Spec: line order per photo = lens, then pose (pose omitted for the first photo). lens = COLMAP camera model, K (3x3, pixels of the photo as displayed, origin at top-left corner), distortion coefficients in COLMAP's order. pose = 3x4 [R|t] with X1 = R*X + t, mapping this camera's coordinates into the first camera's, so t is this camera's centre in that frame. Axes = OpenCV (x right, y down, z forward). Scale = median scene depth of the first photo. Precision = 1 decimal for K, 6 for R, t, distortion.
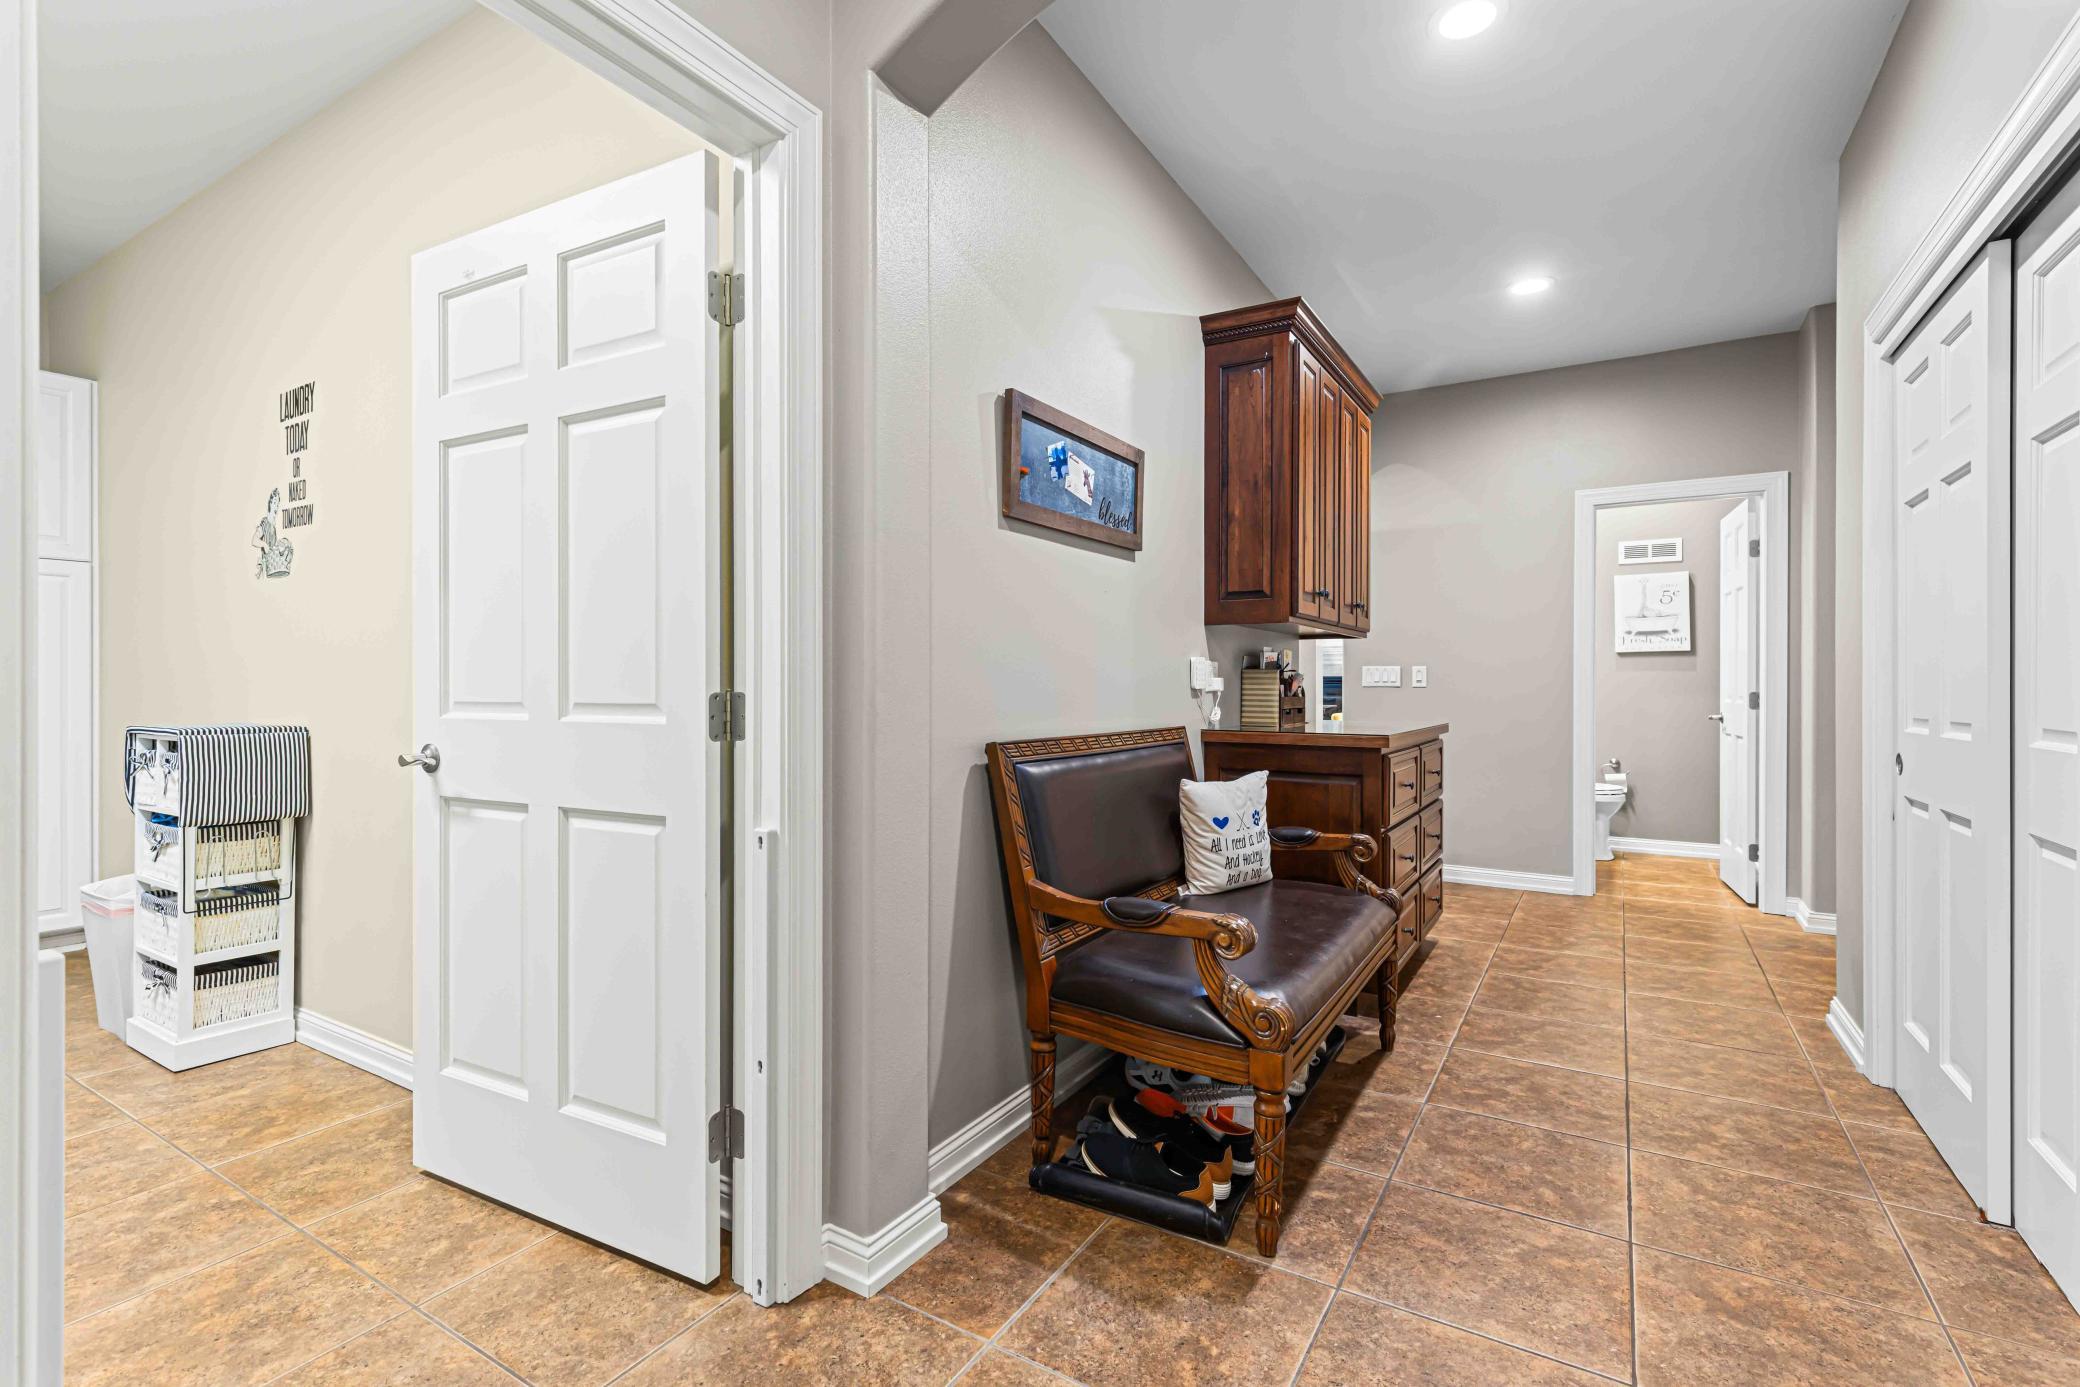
lens RADIAL K [[1009.9, 0, 1040.9], [0, 1009.9, 689.0], [0, 0, 1]] dist [0.004886, 0.001263]
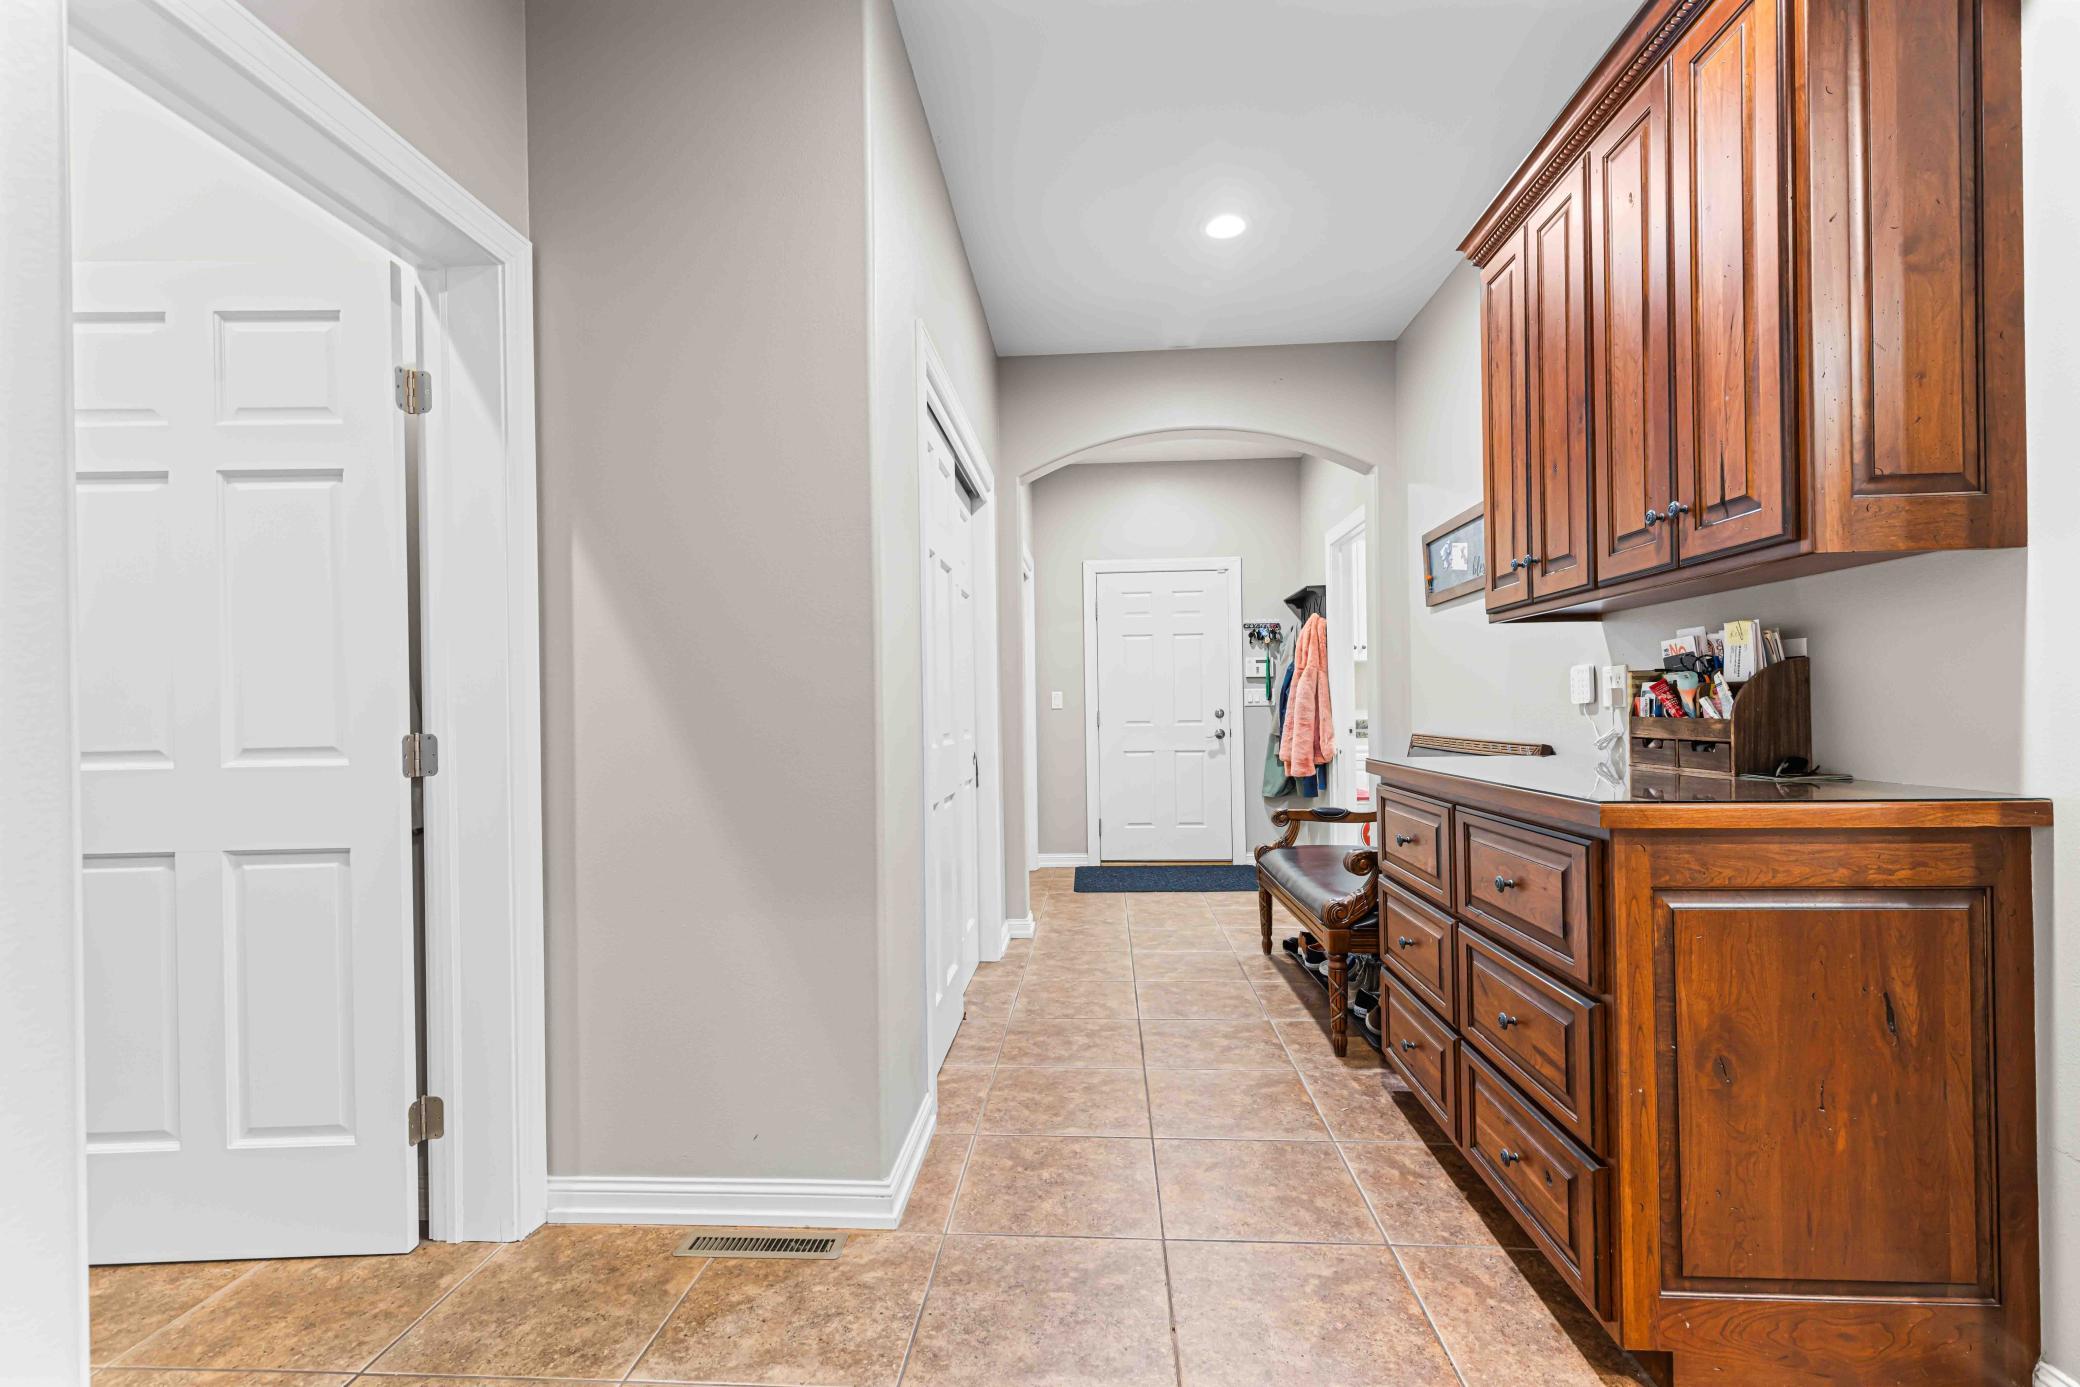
lens RADIAL K [[1009.9, 0, 1041.3], [0, 1009.9, 703.4], [0, 0, 1]] dist [0.004886, 0.001263]
pose [[-0.896946, 0.008371, -0.442061, 1.148049], [0.011842, 0.999917, -0.005093, -0.008580], [0.441982, -0.009804, -0.896971, 1.917010]]
